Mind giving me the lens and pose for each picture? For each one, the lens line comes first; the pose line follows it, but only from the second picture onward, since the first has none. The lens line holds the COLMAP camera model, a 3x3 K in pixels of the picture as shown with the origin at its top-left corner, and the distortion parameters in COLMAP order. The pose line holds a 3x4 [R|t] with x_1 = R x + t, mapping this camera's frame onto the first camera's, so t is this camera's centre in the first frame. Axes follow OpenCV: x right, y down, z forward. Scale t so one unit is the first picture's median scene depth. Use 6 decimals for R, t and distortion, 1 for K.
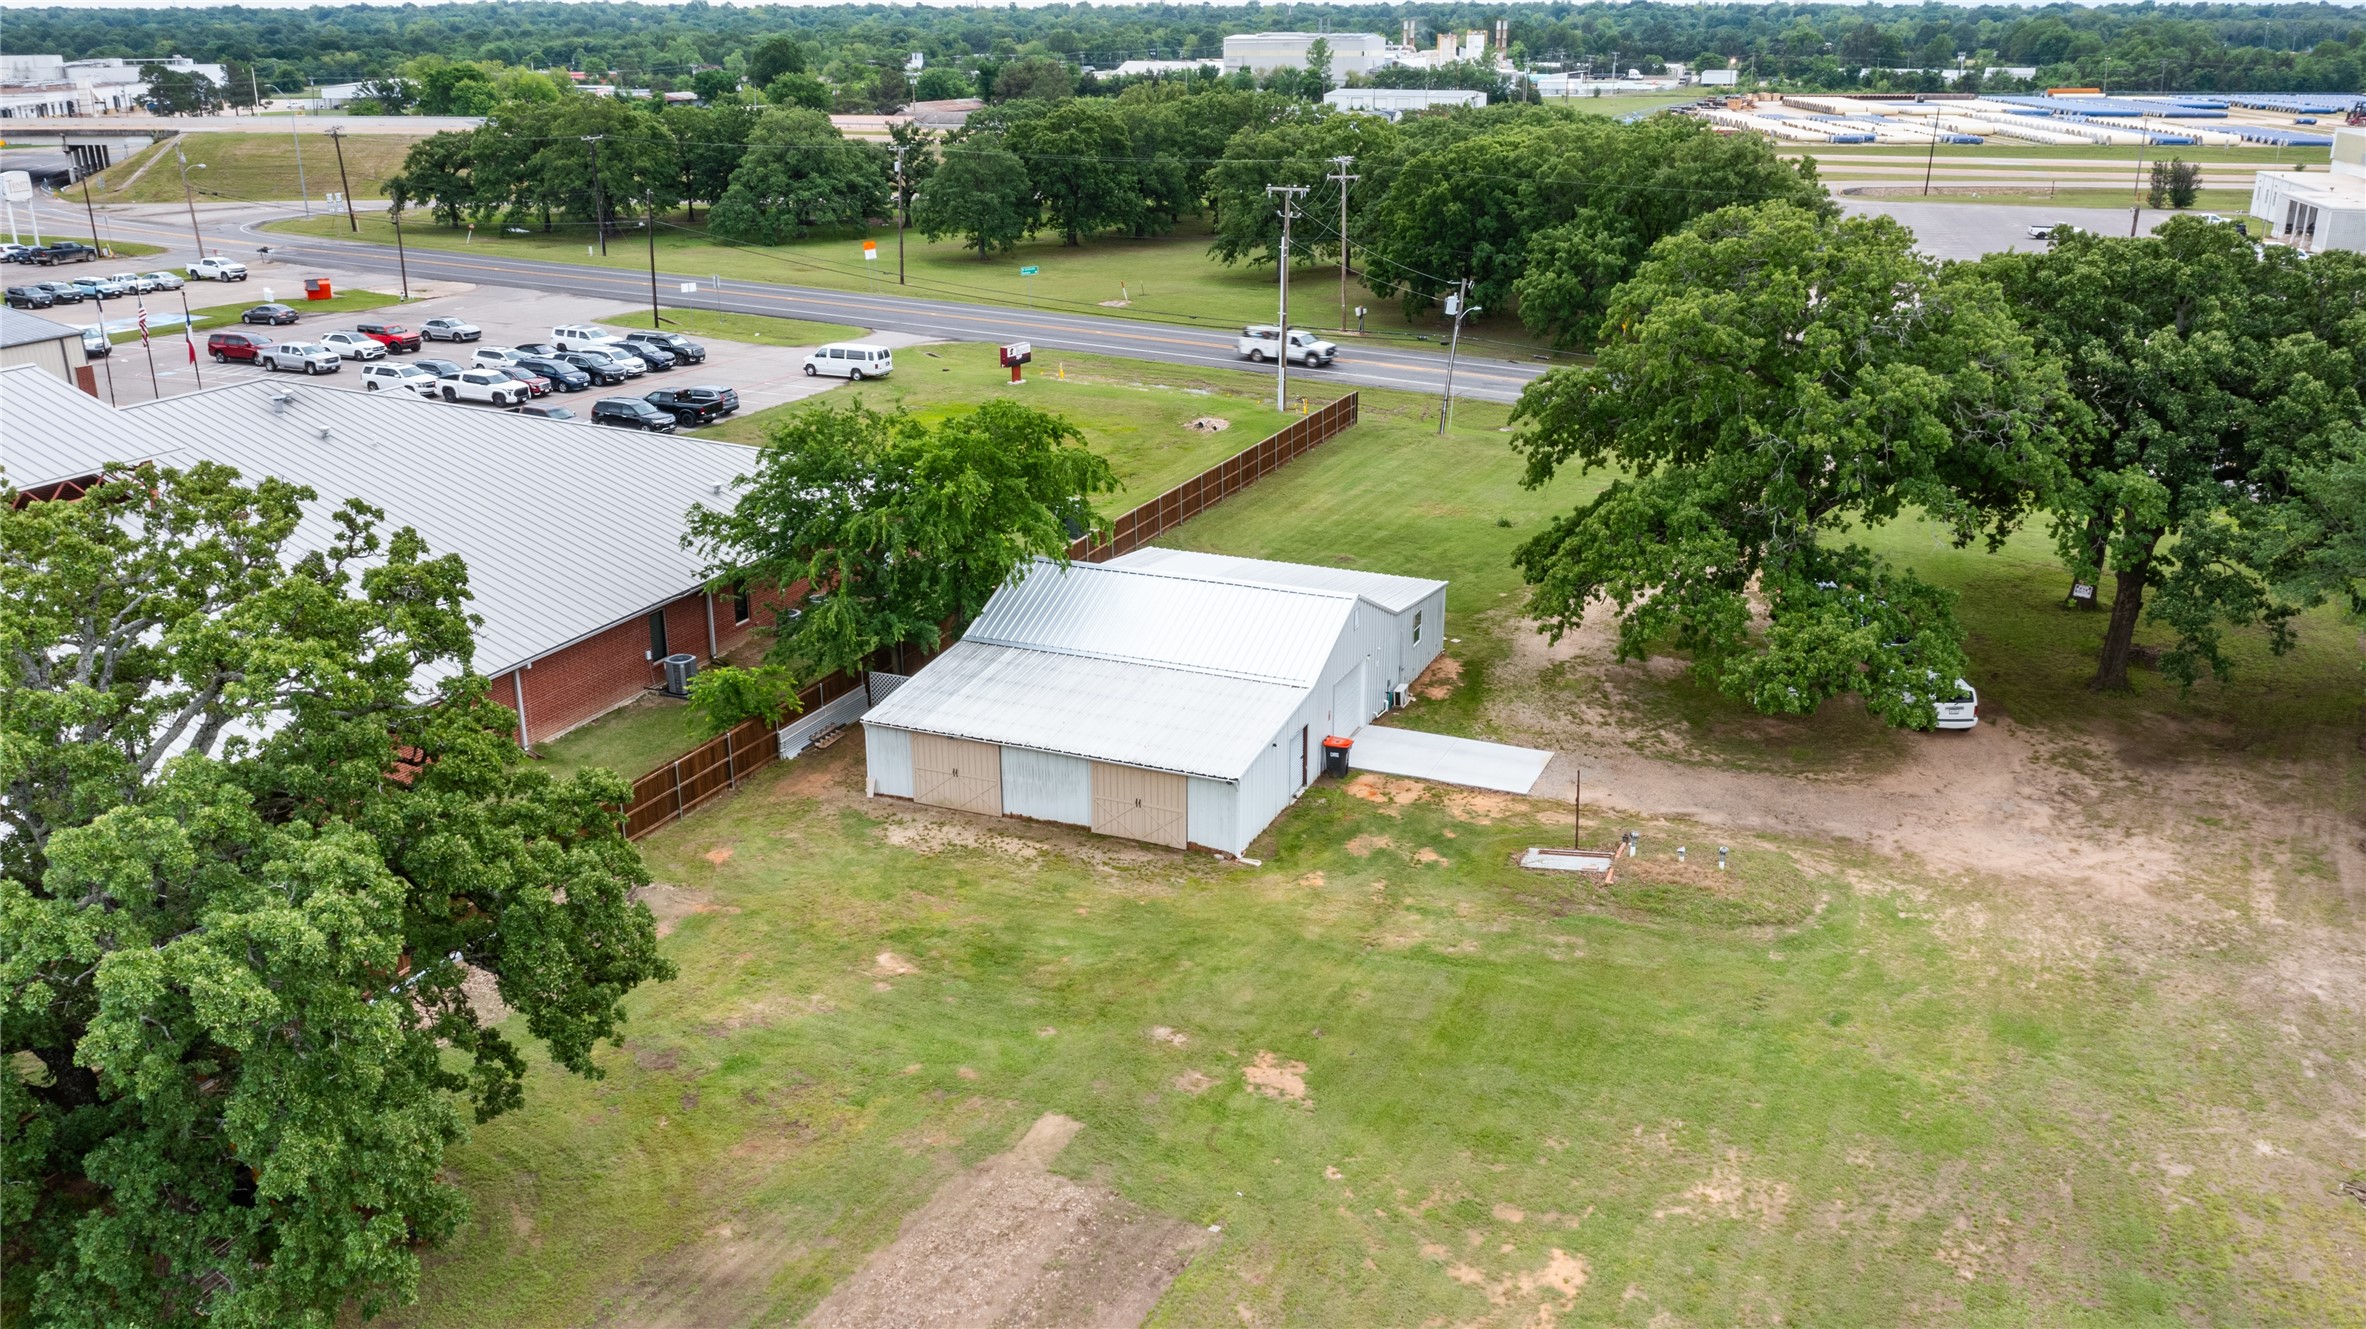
lens RADIAL K [[1863.9, 0, 1183.0], [0, 1863.9, 664.5], [0, 0, 1]] dist [0.002797, 0.002832]
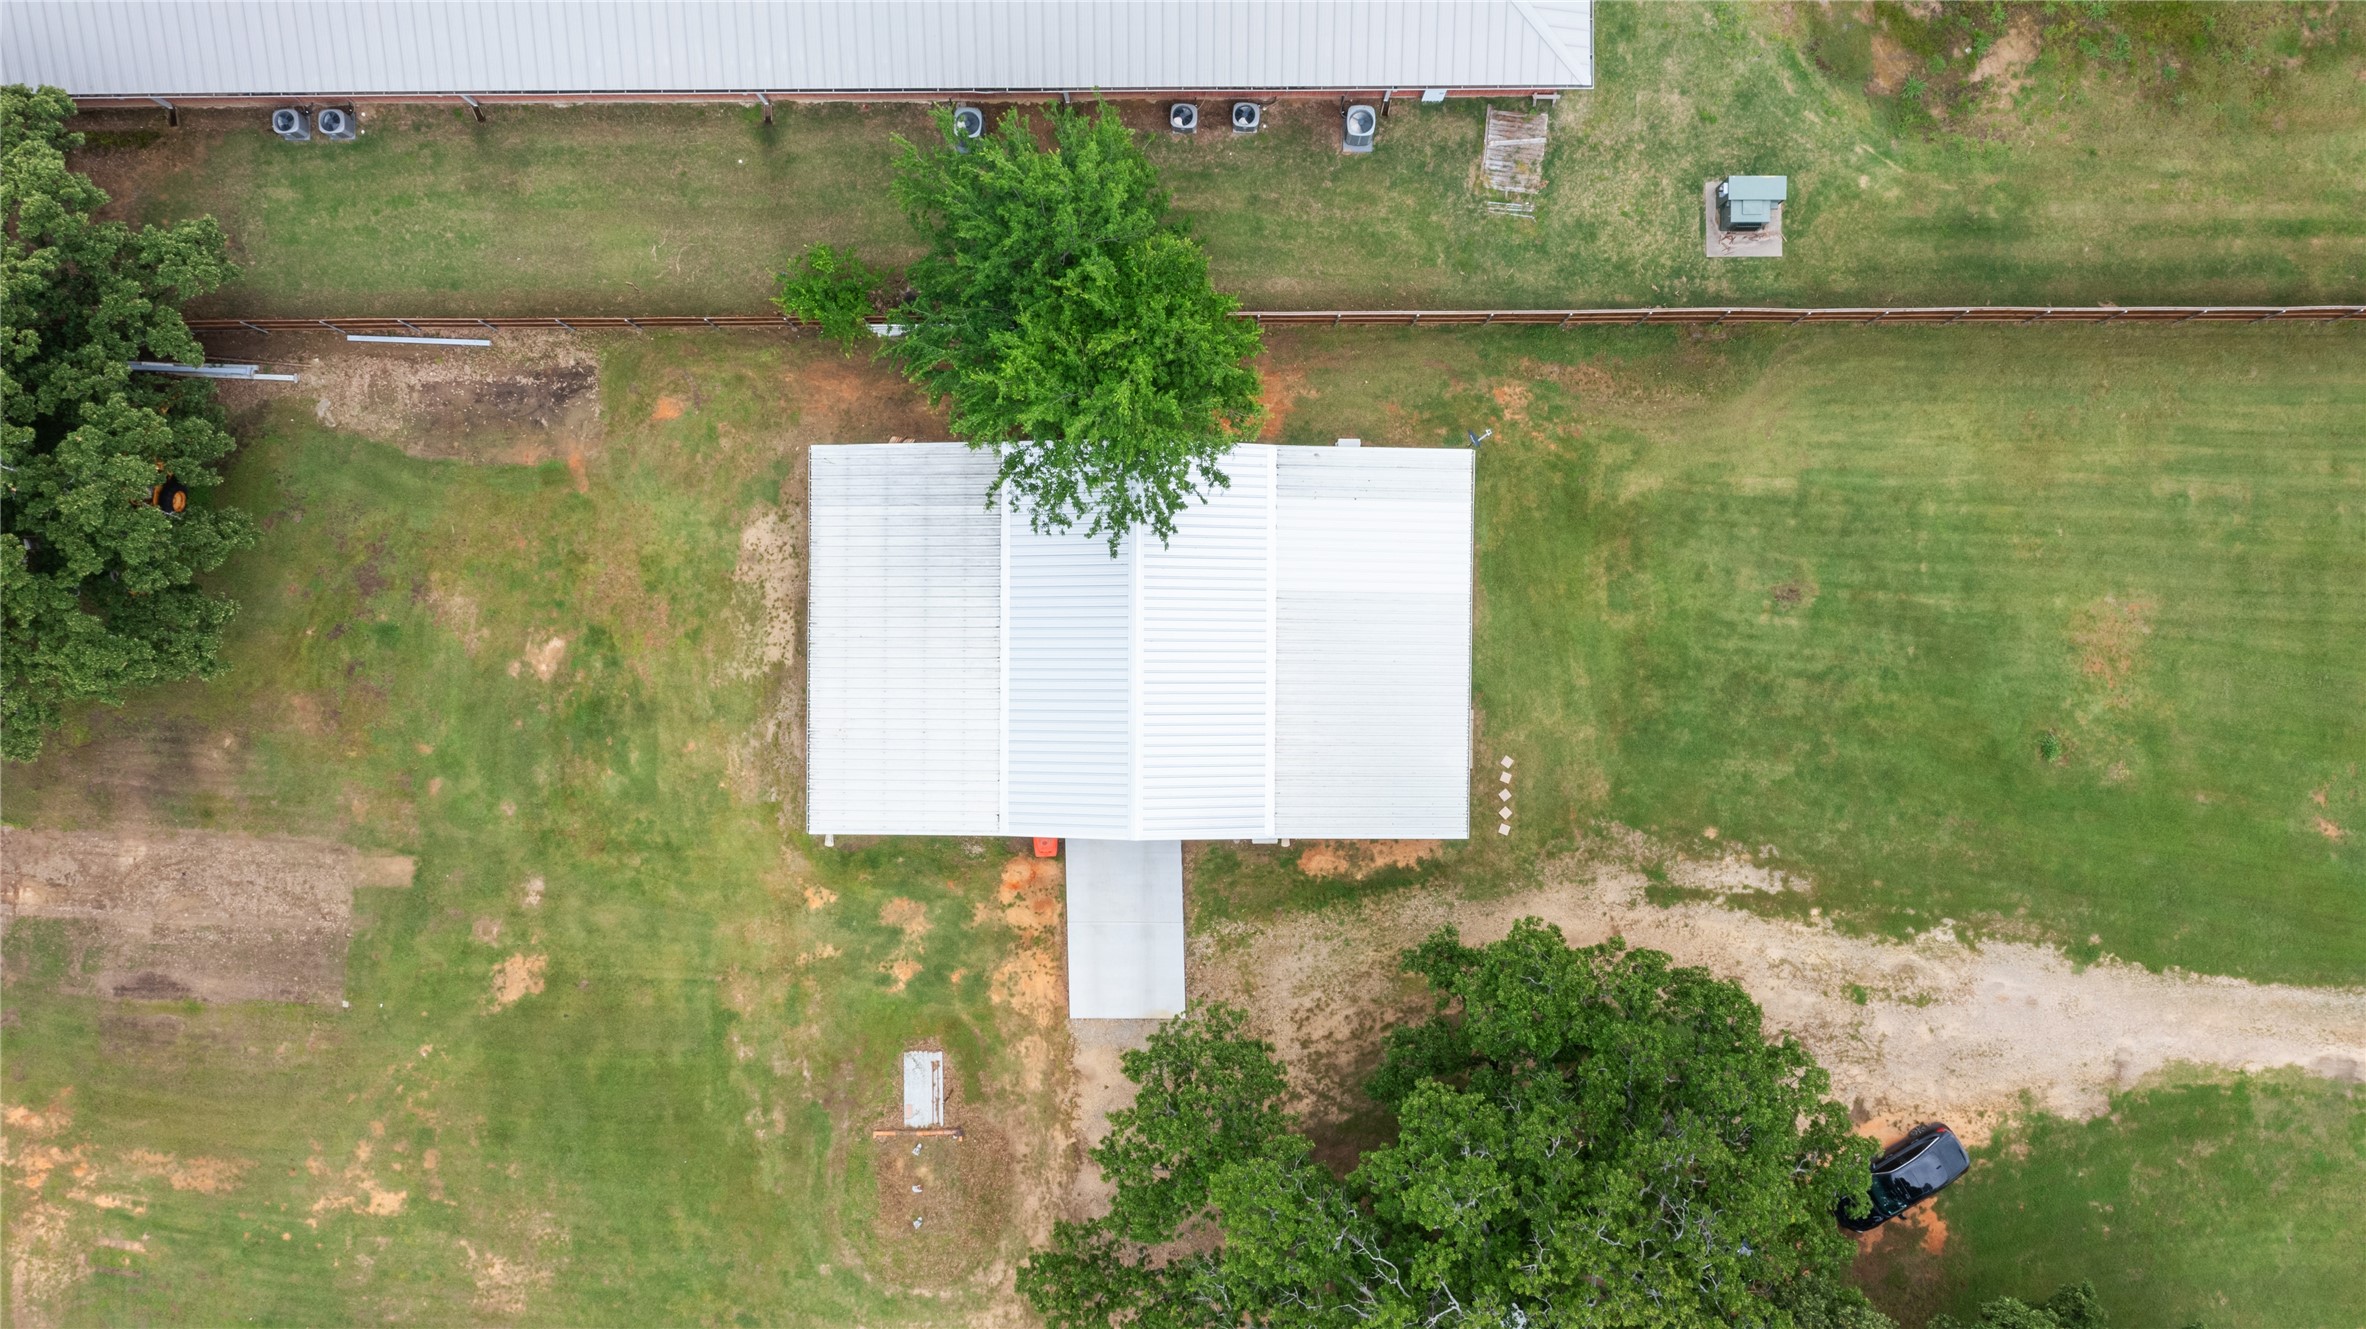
lens RADIAL K [[1887.5, 0, 1183.0], [0, 1887.5, 664.5], [0, 0, 1]] dist [-0.018947, 0.005822]
pose [[0.396603, 0.917990, -0.001071, 0.022999], [-0.295005, 0.128557, 0.946808, -0.968369], [0.869298, -0.375191, 0.321797, 0.753546]]
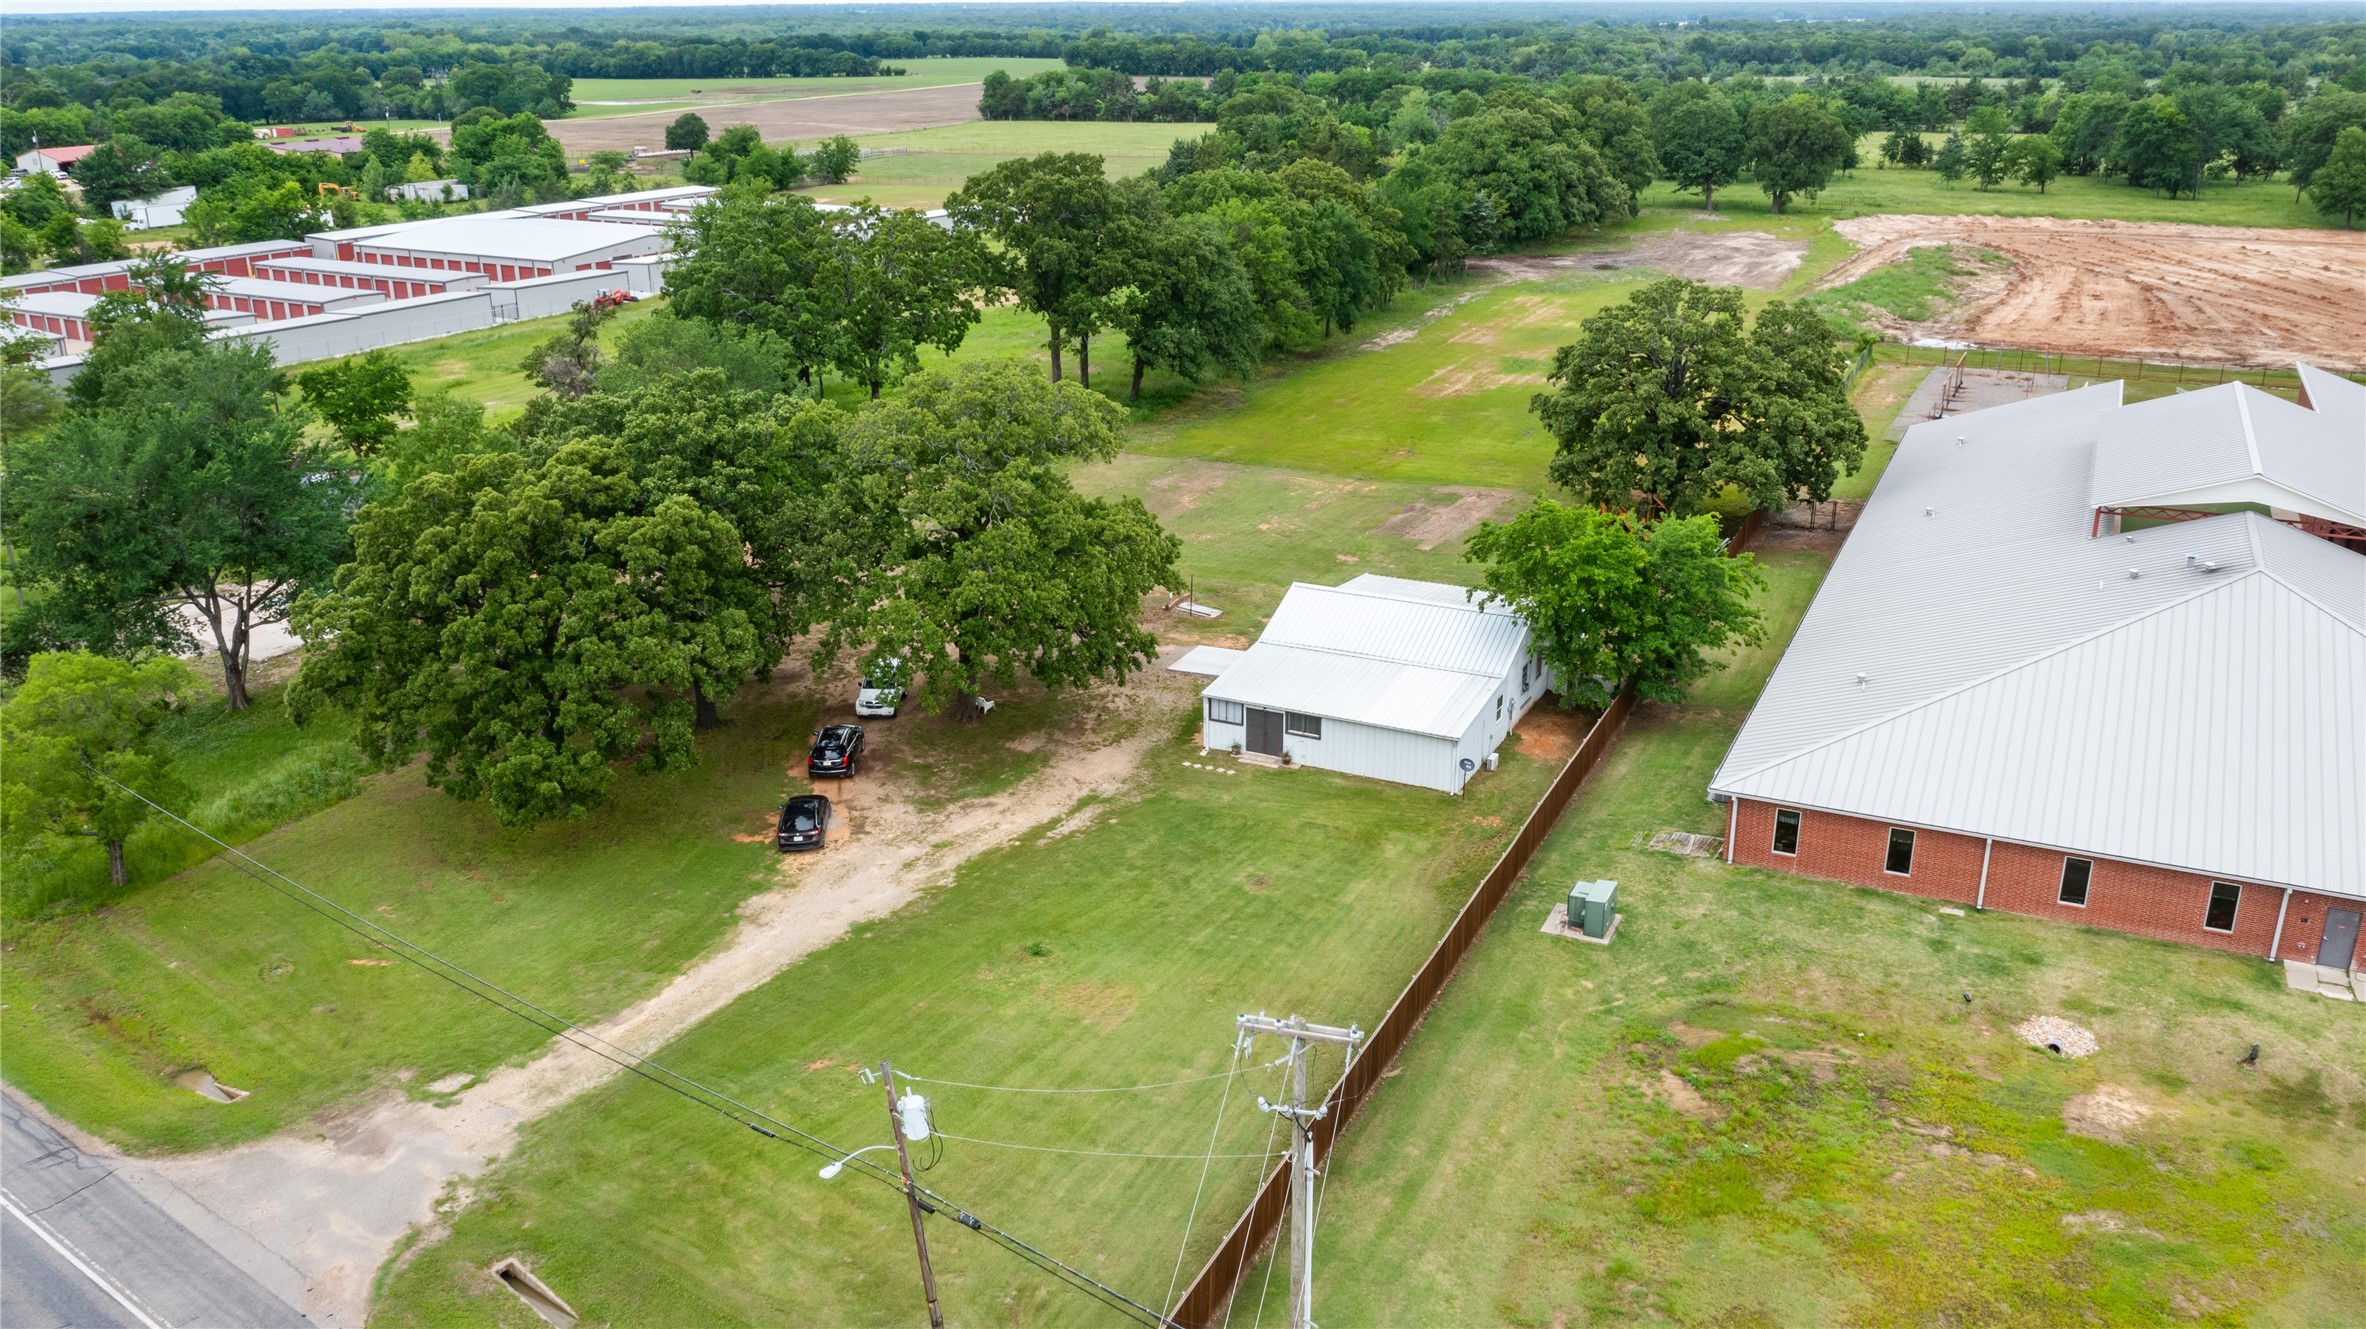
lens RADIAL K [[1887.5, 0, 1183.0], [0, 1887.5, 664.5], [0, 0, 1]] dist [-0.018947, 0.005822]
pose [[-0.999032, -0.012672, 0.042119, 0.120053], [0.016385, 0.781446, 0.623758, -0.971030], [-0.040818, 0.623844, -0.780482, 2.286371]]
